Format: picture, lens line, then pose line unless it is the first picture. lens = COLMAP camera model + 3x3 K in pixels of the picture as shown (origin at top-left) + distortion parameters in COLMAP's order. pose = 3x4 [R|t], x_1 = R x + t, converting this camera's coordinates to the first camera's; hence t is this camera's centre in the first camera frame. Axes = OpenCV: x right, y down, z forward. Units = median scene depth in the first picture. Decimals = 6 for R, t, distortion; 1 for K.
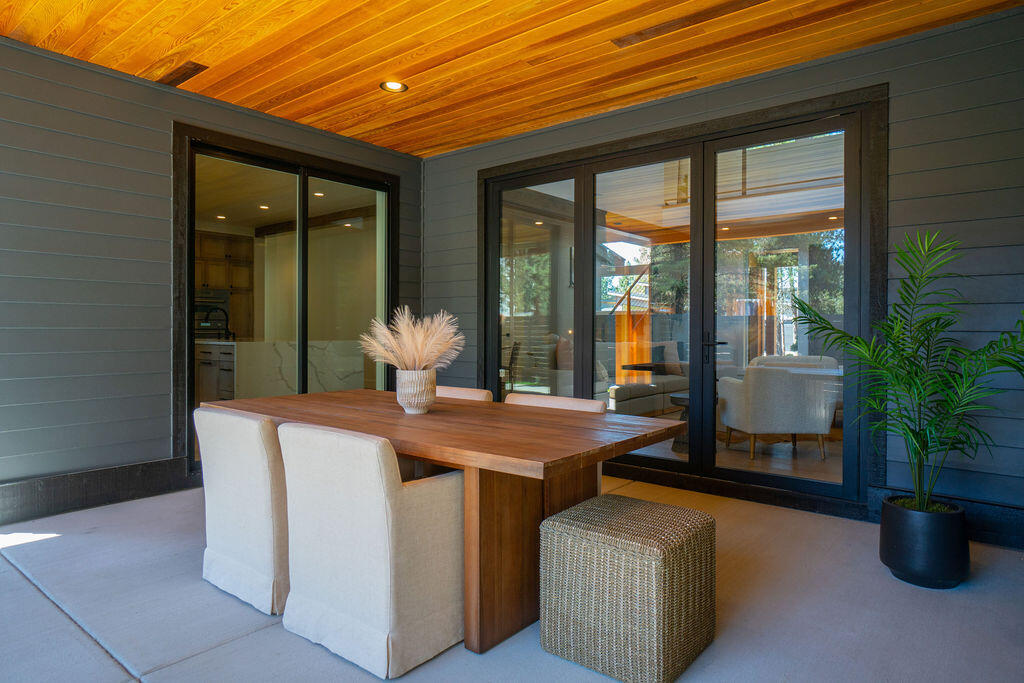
lens RADIAL K [[612.2, 0, 513.2], [0, 612.2, 339.6], [0, 0, 1]] dist [0.000115, -0.000031]
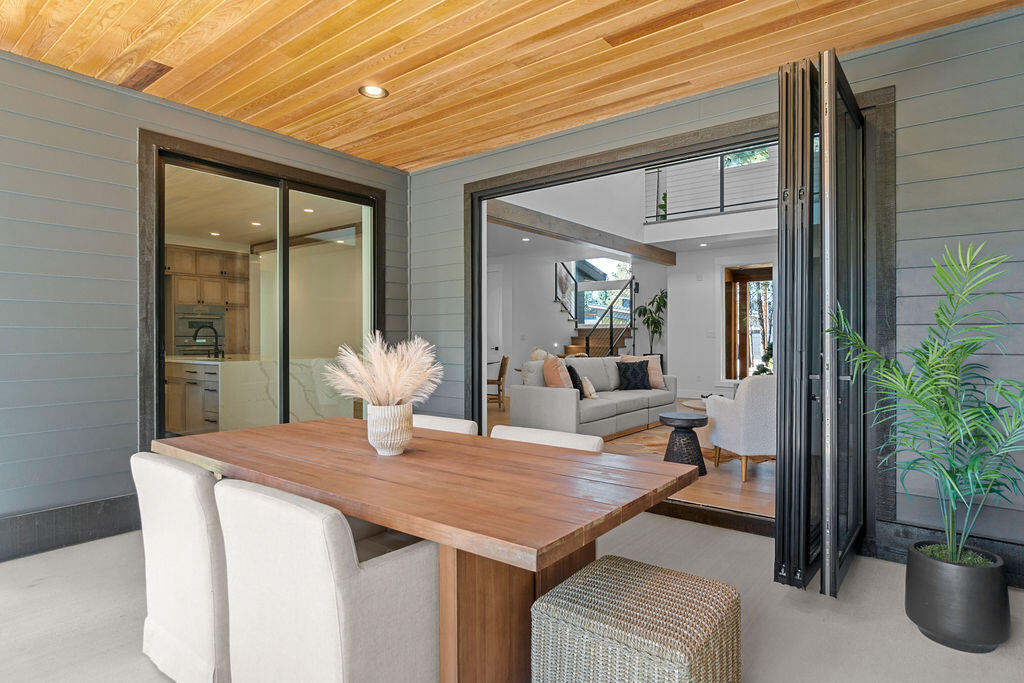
lens RADIAL K [[558.5, 0, 514.6], [0, 558.5, 403.1], [0, 0, 1]] dist [-0.003030, -0.001931]
pose [[0.999739, -0.007666, 0.021510, 0.002700], [0.005569, 0.995374, 0.095910, -0.015695], [-0.022146, -0.095766, 0.995158, 0.103755]]
